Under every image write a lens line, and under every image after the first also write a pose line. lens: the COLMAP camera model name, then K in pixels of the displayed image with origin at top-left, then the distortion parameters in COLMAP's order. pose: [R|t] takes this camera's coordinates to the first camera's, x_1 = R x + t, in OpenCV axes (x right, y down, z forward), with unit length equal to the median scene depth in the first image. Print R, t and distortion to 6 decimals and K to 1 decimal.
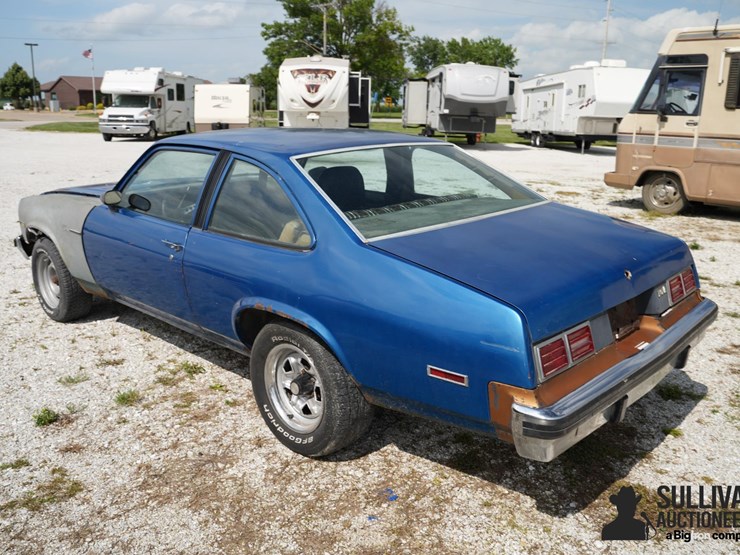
lens RADIAL K [[667.0, 0, 376.7], [0, 667.0, 275.3], [0, 0, 1]] dist [-0.093290, 0.066180]
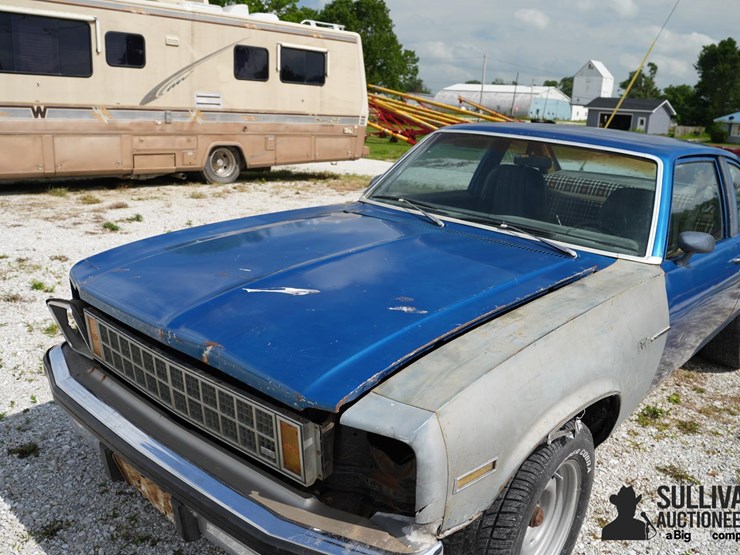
lens RADIAL K [[667.0, 0, 368.9], [0, 667.0, 279.7], [0, 0, 1]] dist [-0.093290, 0.066180]
pose [[-0.039635, -0.274261, 0.960838, -0.852106], [0.192370, 0.941510, 0.276680, -0.272435], [-0.980522, 0.195803, 0.015443, 1.077278]]
